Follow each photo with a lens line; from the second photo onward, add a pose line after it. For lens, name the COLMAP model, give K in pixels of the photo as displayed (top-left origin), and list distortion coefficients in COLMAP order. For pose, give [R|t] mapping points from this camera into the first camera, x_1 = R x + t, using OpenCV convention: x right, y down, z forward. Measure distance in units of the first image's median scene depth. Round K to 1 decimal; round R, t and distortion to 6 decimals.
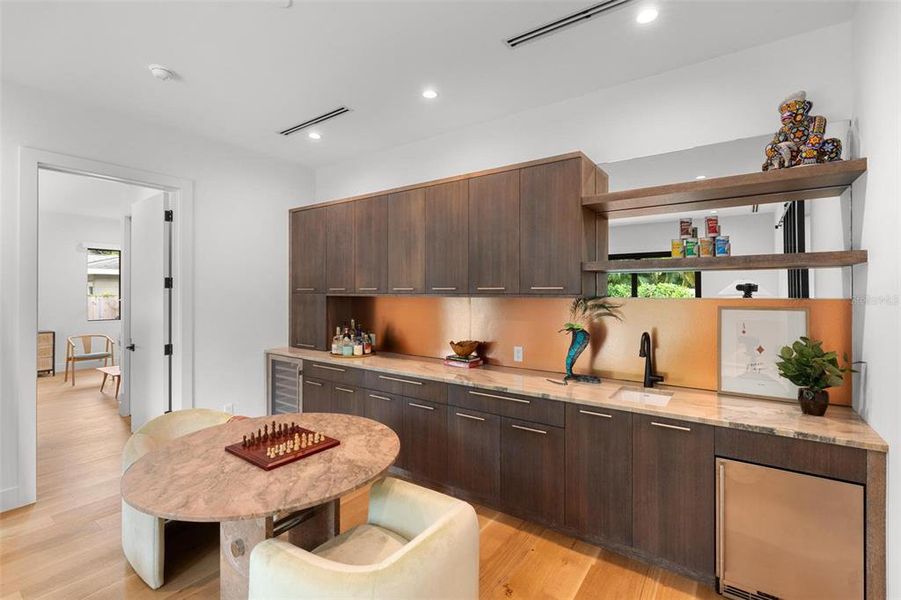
lens RADIAL K [[410.7, 0, 450.5], [0, 410.7, 300.0], [0, 0, 1]] dist [-0.000744, 0.000026]
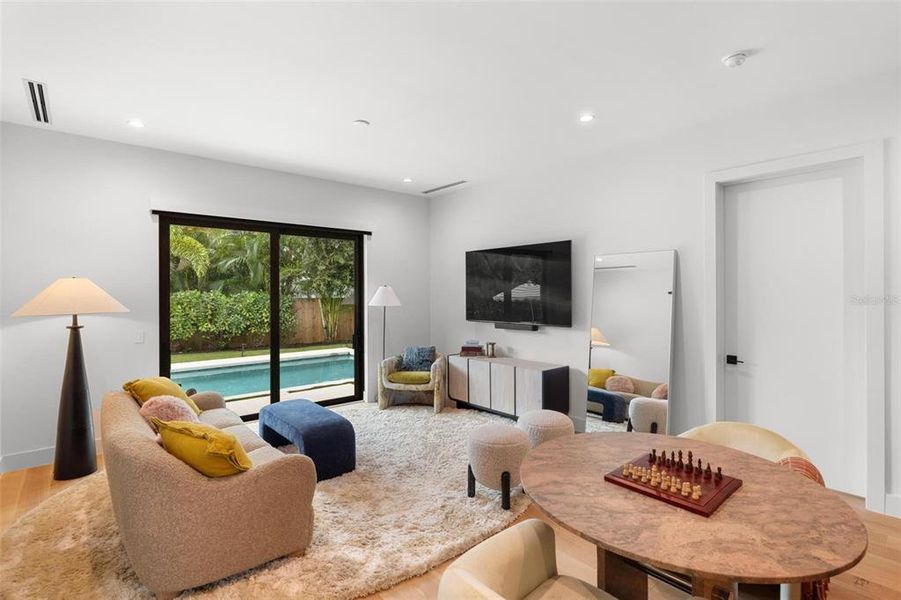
lens RADIAL K [[452.7, 0, 454.0], [0, 452.7, 289.8], [0, 0, 1]] dist [-0.004131, -0.000570]
pose [[-0.256896, 0.000628, -0.966439, 0.566755], [-0.010321, 0.999941, 0.003393, -0.024468], [0.966384, 0.010846, -0.256874, 0.788283]]
